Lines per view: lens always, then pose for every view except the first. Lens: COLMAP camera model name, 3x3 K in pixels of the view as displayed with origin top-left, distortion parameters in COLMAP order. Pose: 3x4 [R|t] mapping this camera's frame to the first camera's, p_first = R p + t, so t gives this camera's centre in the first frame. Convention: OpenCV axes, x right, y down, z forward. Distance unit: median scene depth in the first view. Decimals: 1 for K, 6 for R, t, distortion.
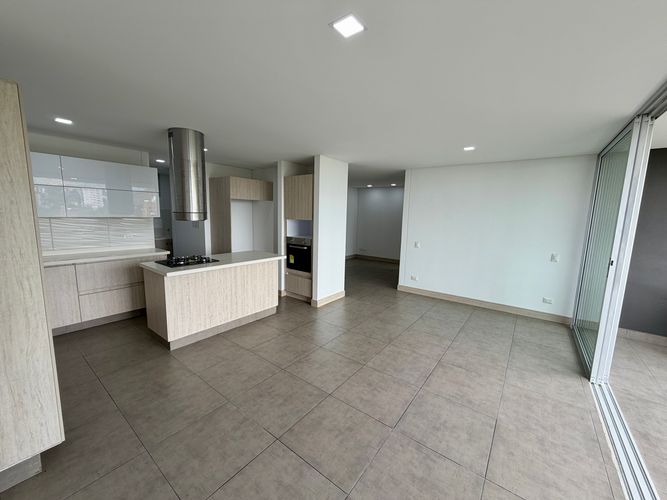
lens RADIAL K [[265.7, 0, 331.2], [0, 265.7, 248.6], [0, 0, 1]] dist [-0.000604, 0.000293]
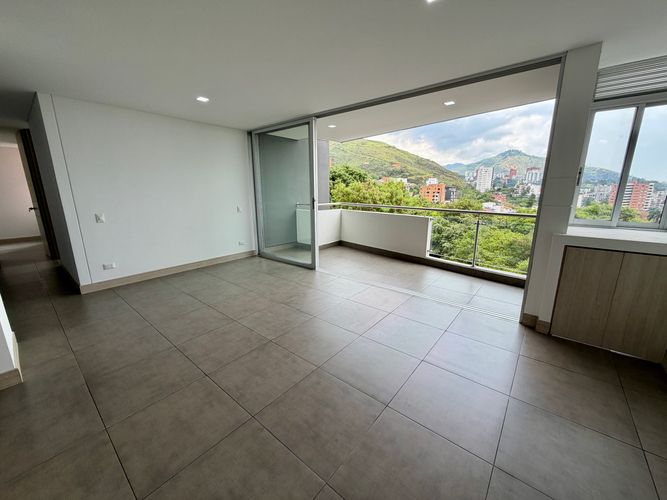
lens RADIAL K [[265.7, 0, 331.8], [0, 265.7, 250.2], [0, 0, 1]] dist [-0.000604, 0.000293]
pose [[0.028911, -0.247088, 0.968562, -0.512302], [0.136689, 0.960842, 0.241039, -0.027695], [-0.990192, 0.125424, 0.061553, 0.560478]]
